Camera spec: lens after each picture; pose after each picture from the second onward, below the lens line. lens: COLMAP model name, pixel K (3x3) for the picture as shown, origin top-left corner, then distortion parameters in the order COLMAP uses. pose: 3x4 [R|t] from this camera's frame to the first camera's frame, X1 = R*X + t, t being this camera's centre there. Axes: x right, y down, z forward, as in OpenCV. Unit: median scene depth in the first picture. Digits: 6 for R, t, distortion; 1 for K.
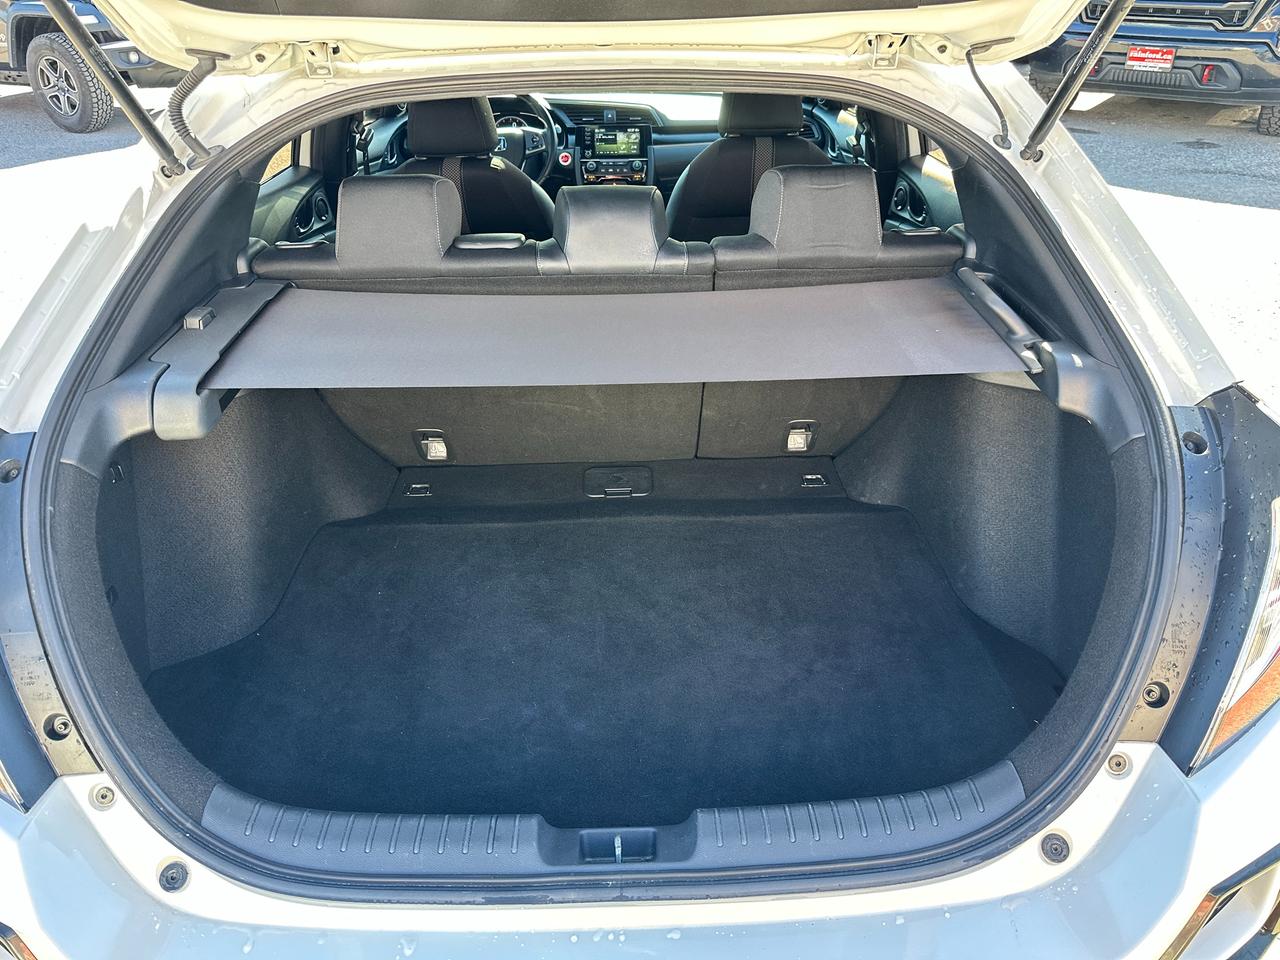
lens RADIAL K [[894.0, 0, 640.0], [0, 894.0, 480.0], [0, 0, 1]] dist [0.114006, -0.107108]
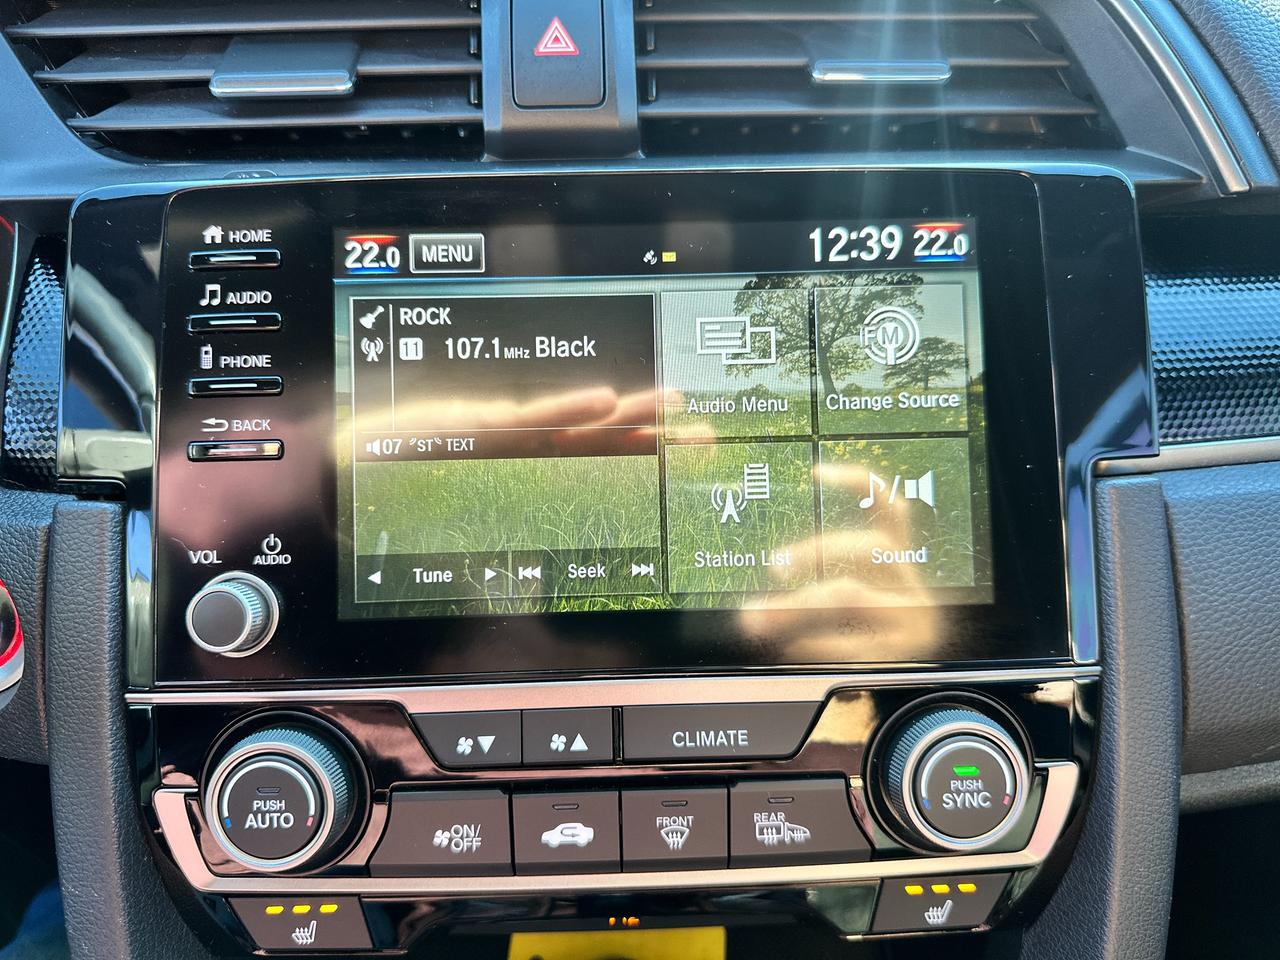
lens RADIAL K [[890.8, 0, 606.5], [0, 890.8, 480.7], [0, 0, 1]] dist [0.000851, -0.038547]
pose [[0.999974, -0.007198, -0.001075, -0.029214], [0.007256, 0.997454, 0.070949, -0.373171], [0.000562, -0.070955, 0.997479, 0.932006]]
